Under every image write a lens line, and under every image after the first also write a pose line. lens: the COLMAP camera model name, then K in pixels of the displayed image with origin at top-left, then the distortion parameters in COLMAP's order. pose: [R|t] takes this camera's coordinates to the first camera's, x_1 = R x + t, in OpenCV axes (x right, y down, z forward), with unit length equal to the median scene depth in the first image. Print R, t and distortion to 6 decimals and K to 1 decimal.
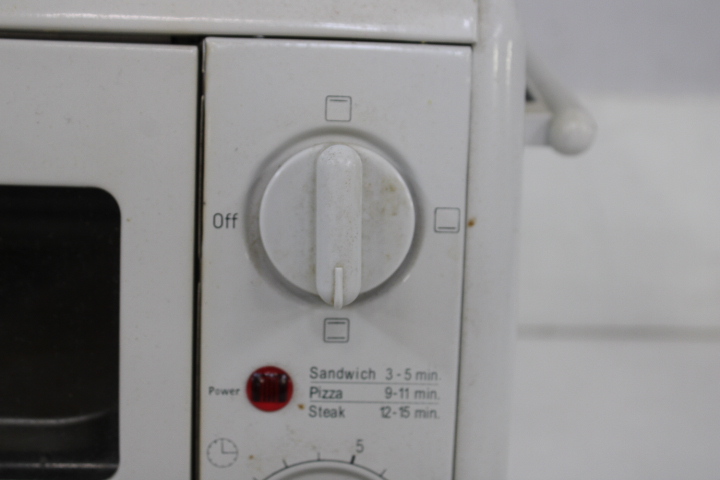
lens RADIAL K [[1160.3, 0, 352.9], [0, 1160.3, 239.6], [0, 0, 1]] dist [-0.024752, 0.000000]
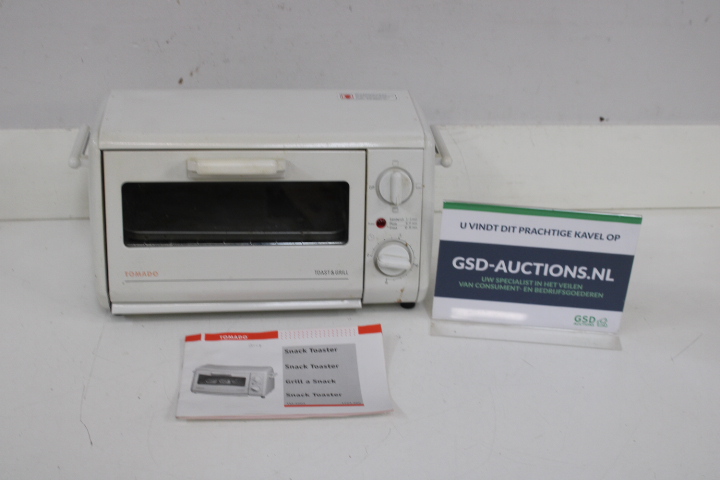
lens RADIAL K [[1057.5, 0, 361.3], [0, 1057.5, 238.2], [0, 0, 1]] dist [-0.009128, 0.000000]
pose [[0.998093, -0.028009, 0.055000, -0.383789], [0.022722, 0.995265, 0.094502, -0.211500], [-0.057387, -0.093072, 0.994004, -3.189531]]
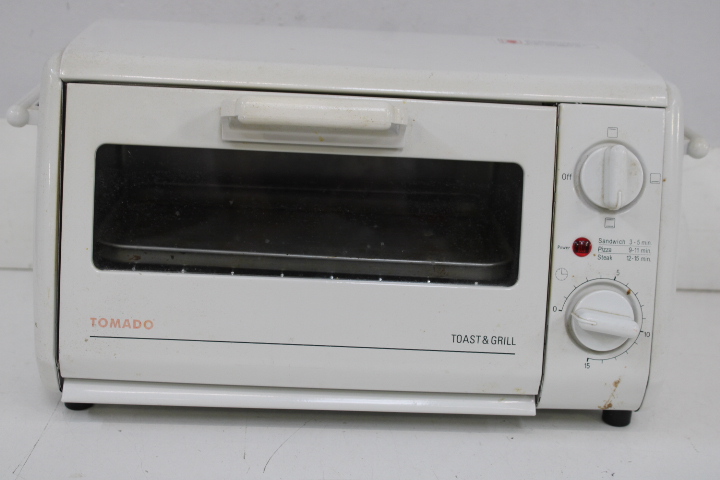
lens RADIAL K [[1160.3, 0, 361.2], [0, 1160.3, 222.9], [0, 0, 1]] dist [-0.024752, 0.000000]
pose [[0.999908, 0.013047, -0.003795, -0.523094], [-0.013340, 0.995726, -0.091392, 0.305219], [0.002586, 0.091434, 0.995808, -1.414537]]
